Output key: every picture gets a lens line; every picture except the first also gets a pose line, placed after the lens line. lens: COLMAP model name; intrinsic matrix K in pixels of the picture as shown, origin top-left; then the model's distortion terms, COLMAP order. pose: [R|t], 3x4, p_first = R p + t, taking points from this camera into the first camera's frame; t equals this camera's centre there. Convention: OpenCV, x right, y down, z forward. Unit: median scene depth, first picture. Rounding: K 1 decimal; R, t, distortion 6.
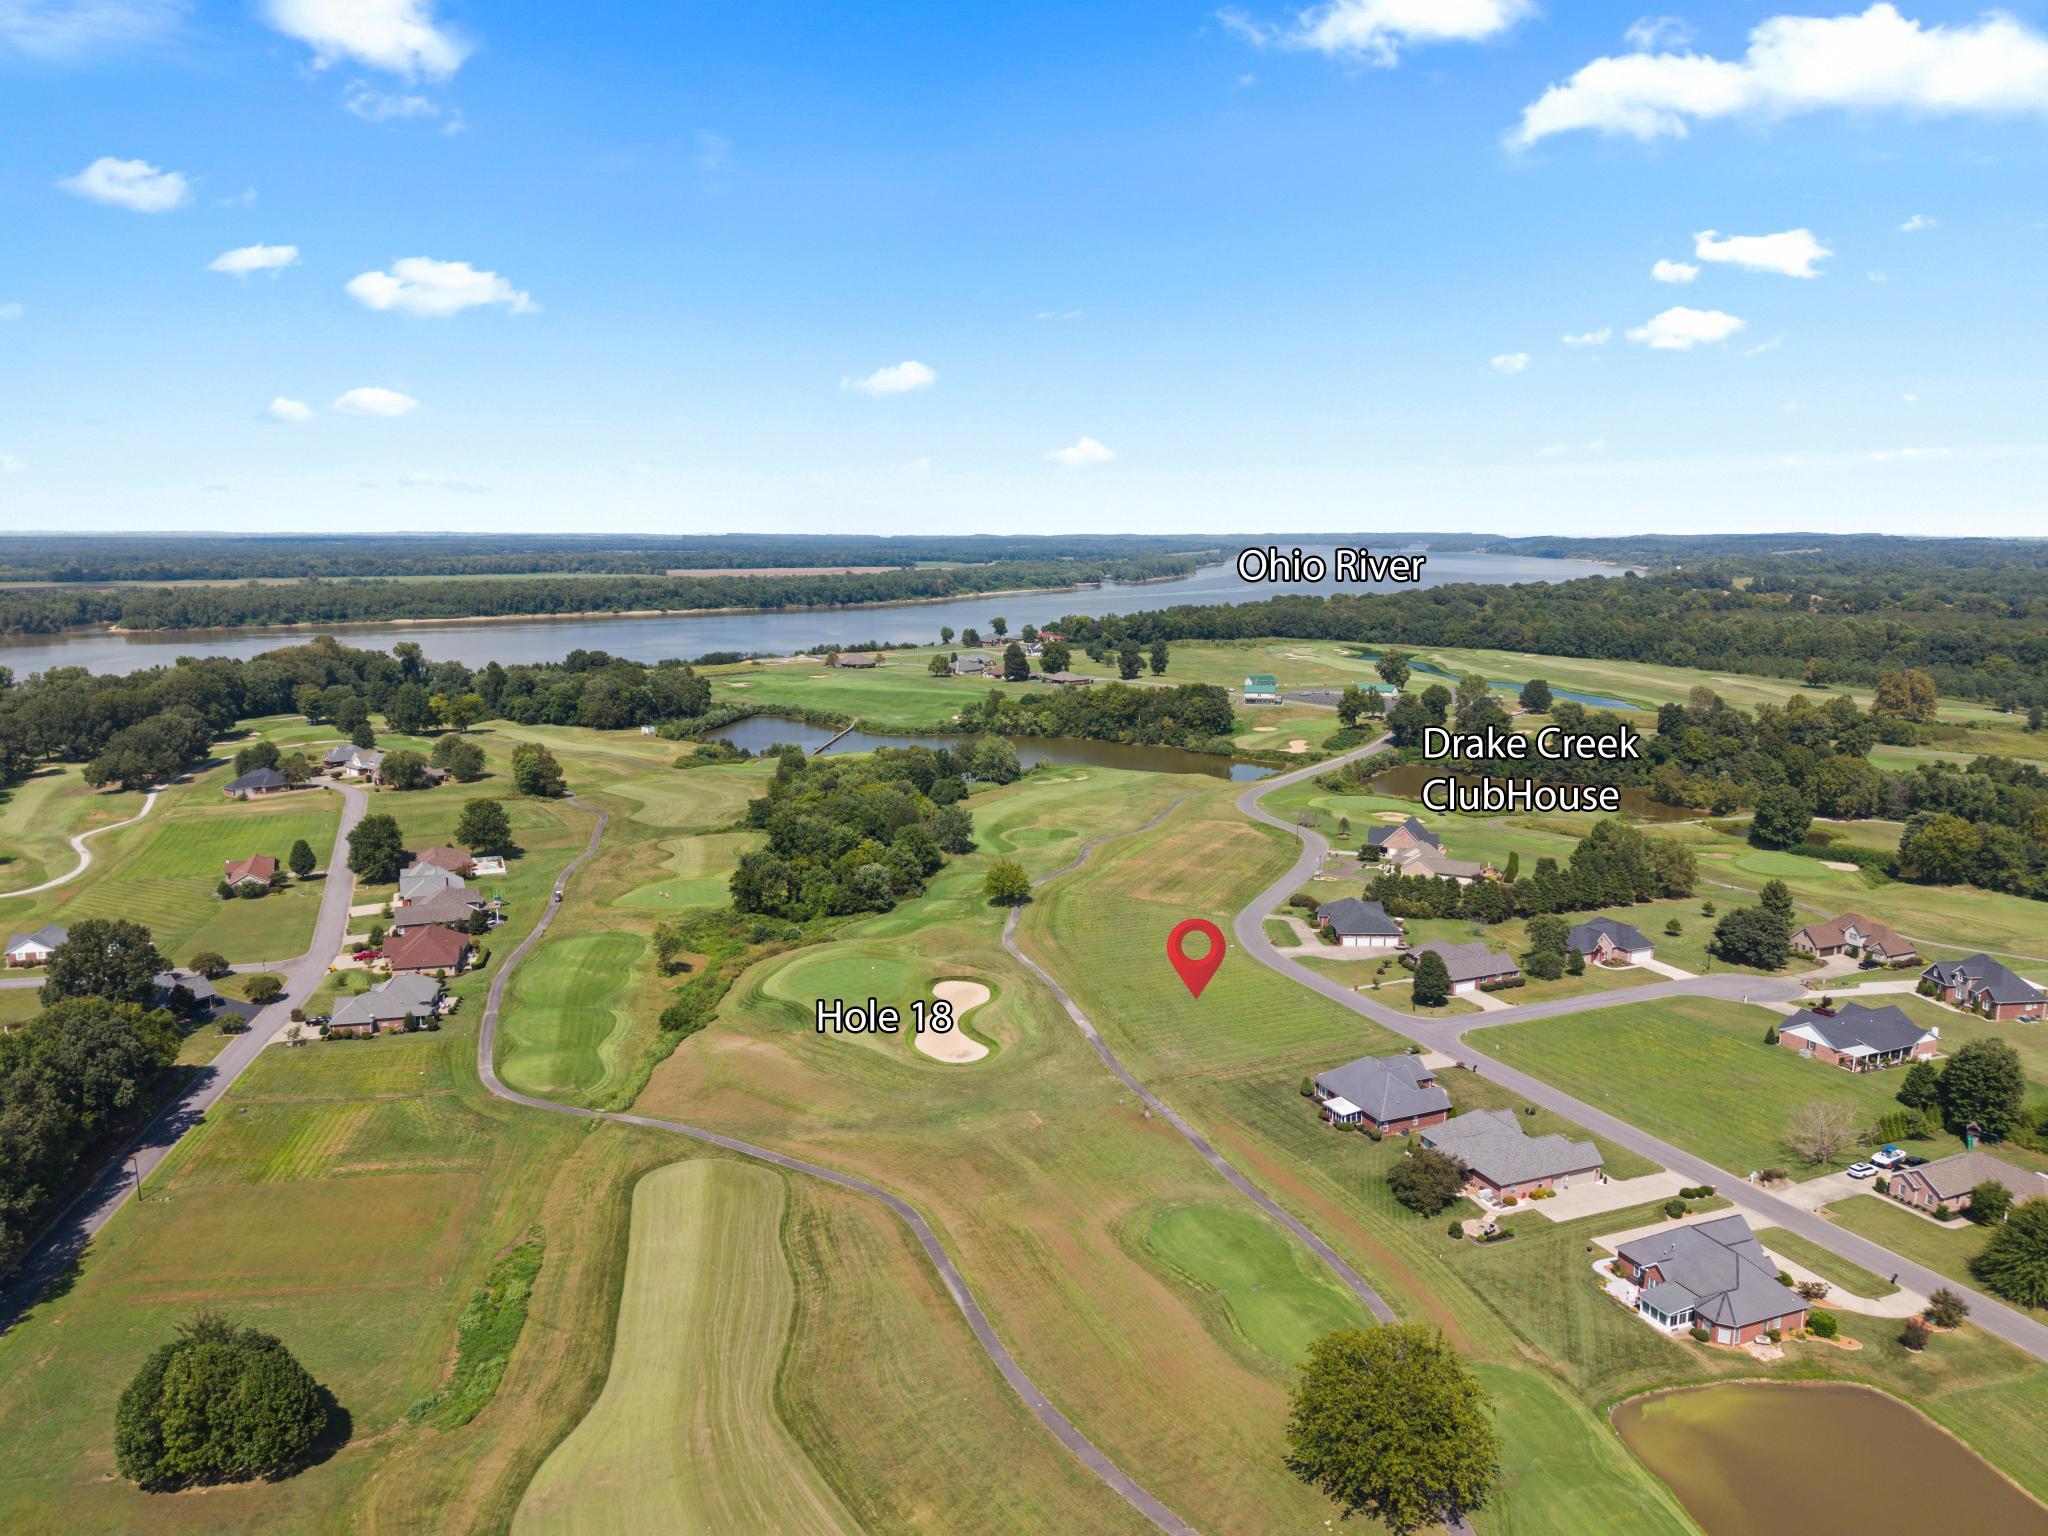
lens RADIAL K [[1356.9, 0, 1024.0], [0, 1356.9, 768.0], [0, 0, 1]] dist [0.074910, -0.100567]
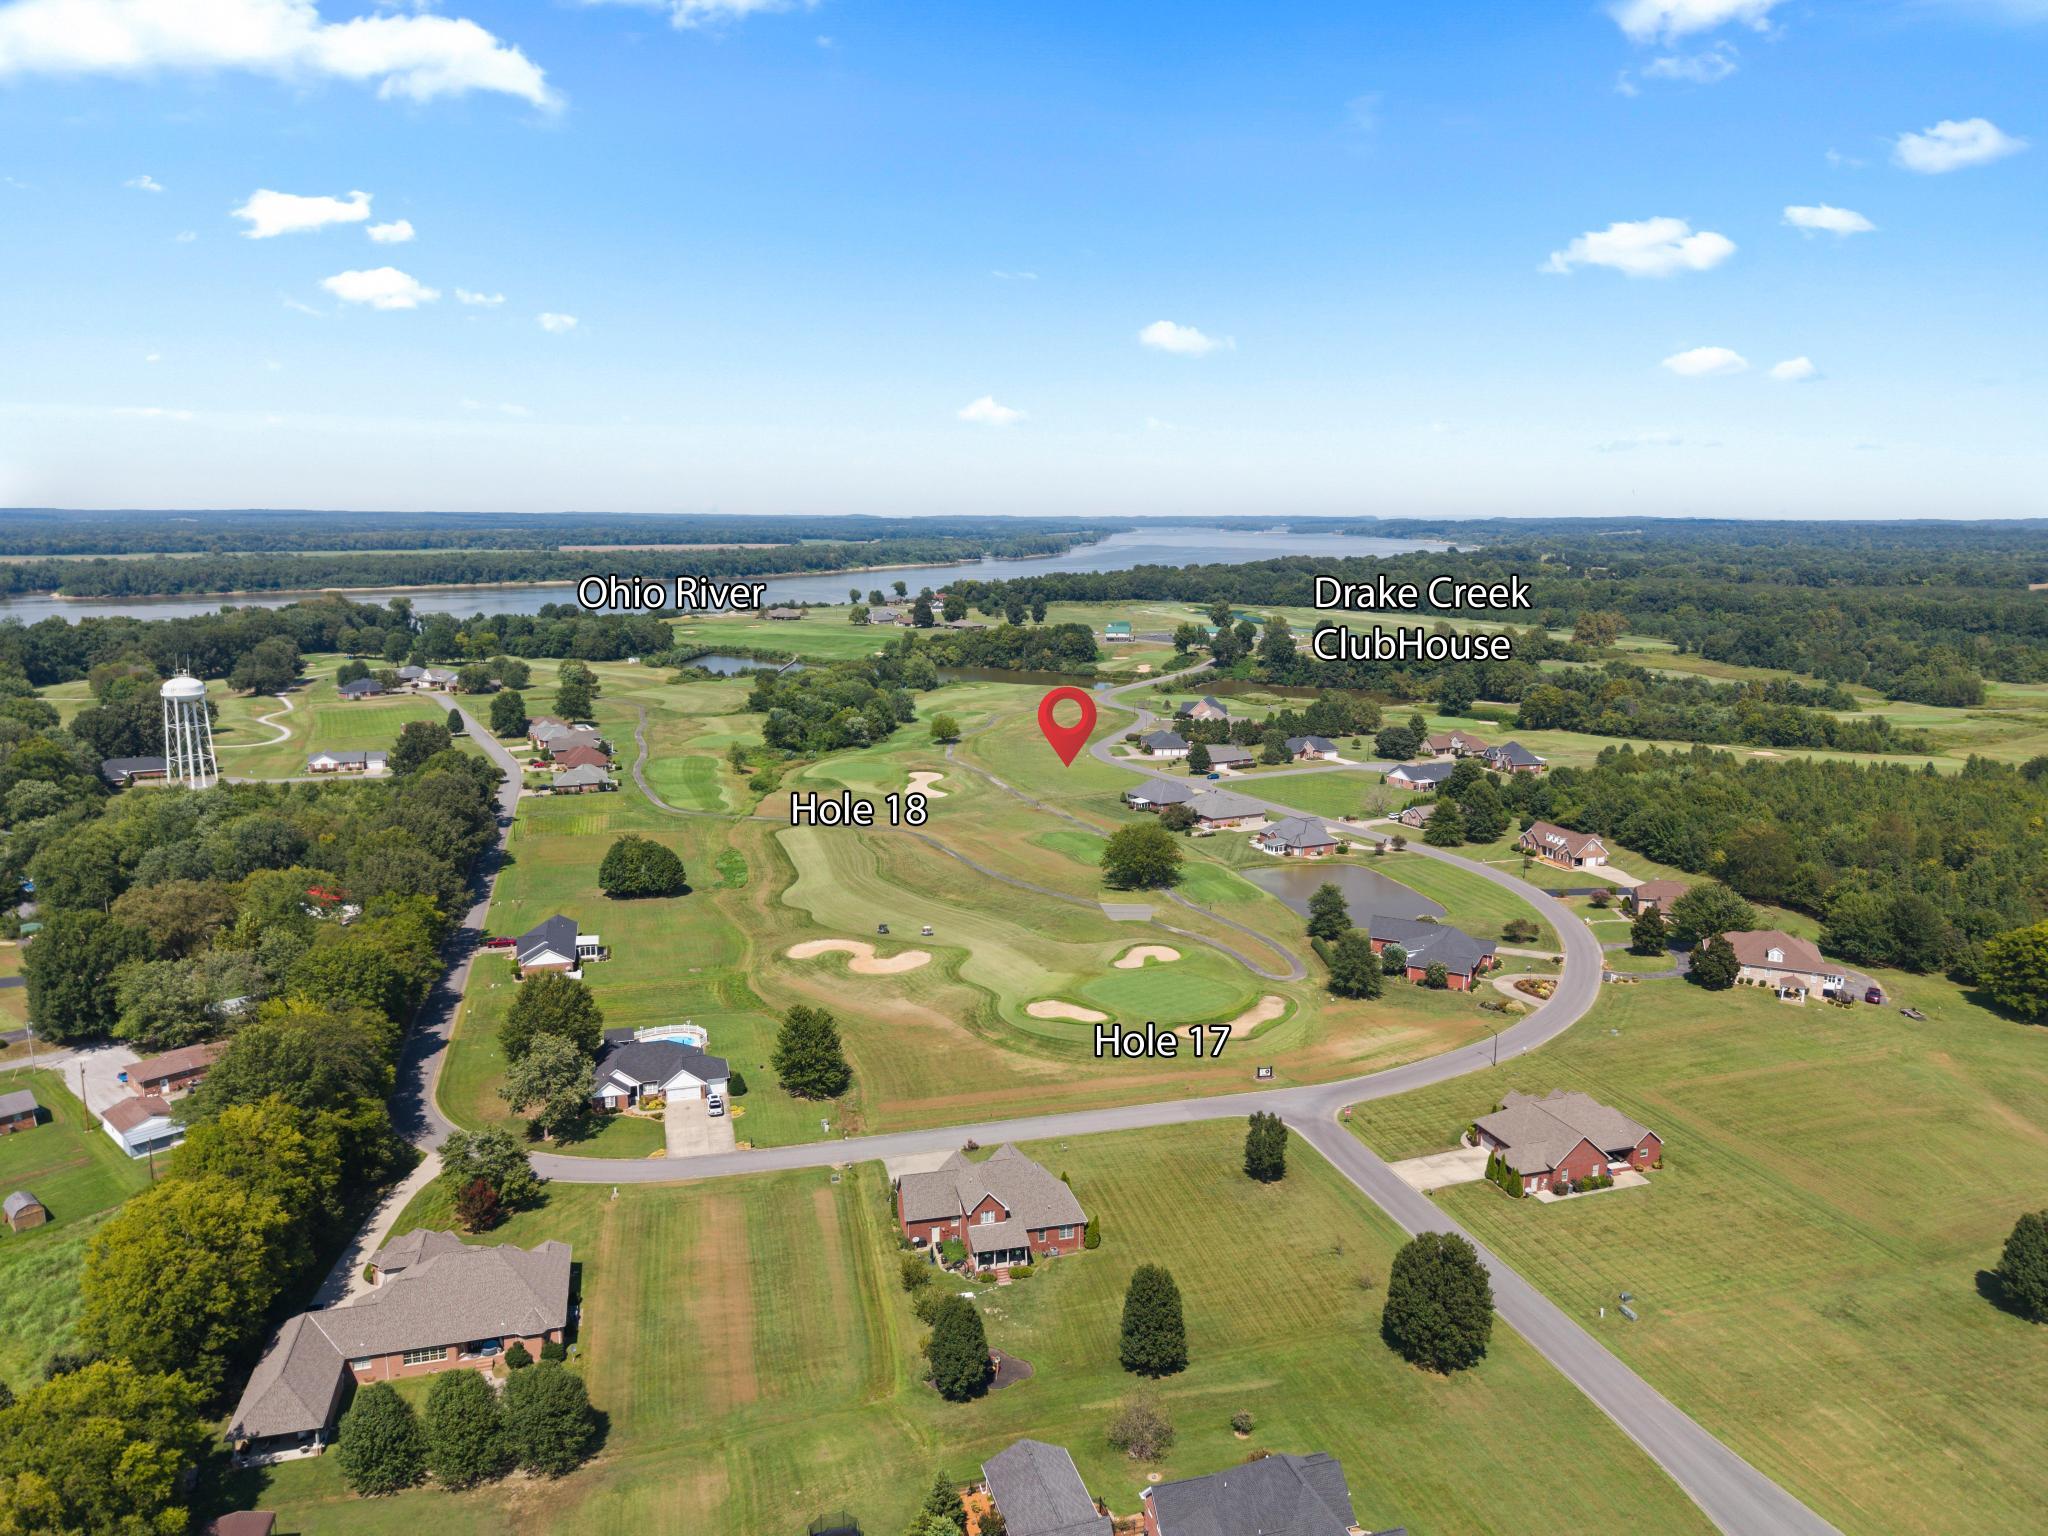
lens RADIAL K [[1356.5, 0, 1024.0], [0, 1356.5, 768.0], [0, 0, 1]] dist [0.107963, -0.159486]
pose [[0.995952, -0.013434, 0.088881, -0.030684], [0.012281, 0.999833, 0.013505, 0.056106], [-0.089047, -0.012359, 0.995951, -0.276410]]
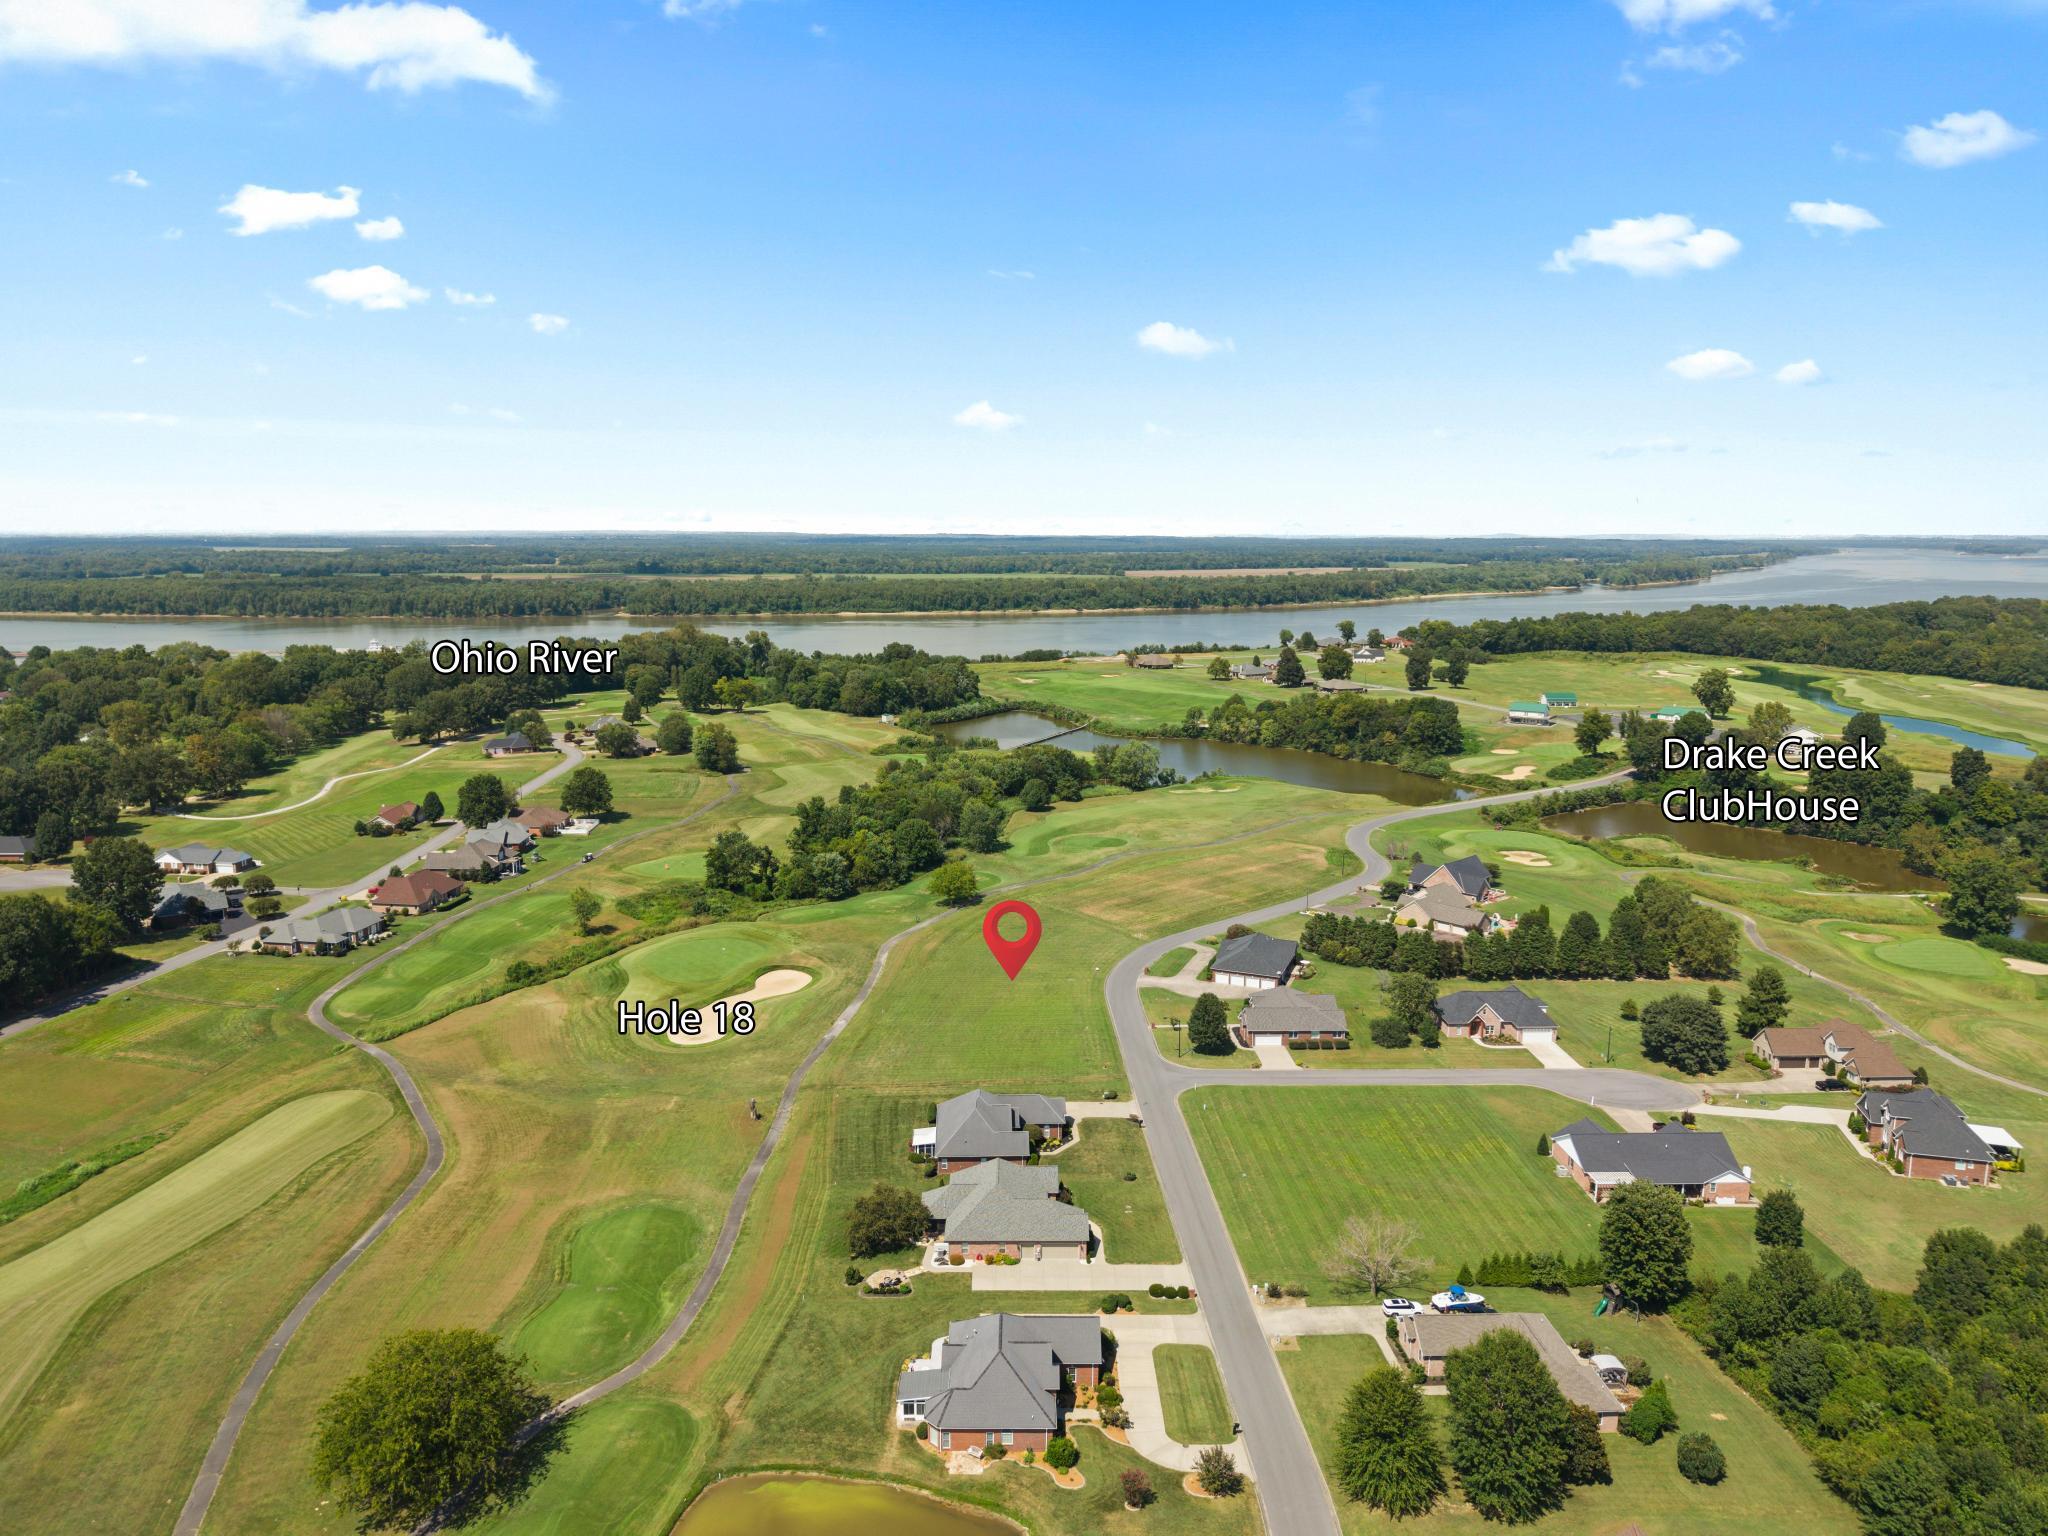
lens RADIAL K [[1356.9, 0, 1024.0], [0, 1356.9, 768.0], [0, 0, 1]] dist [0.074910, -0.100567]
pose [[0.932320, 0.064390, -0.355856, 0.198613], [-0.064541, 0.997849, 0.011464, -0.007698], [0.355828, 0.012279, 0.934471, 0.042818]]
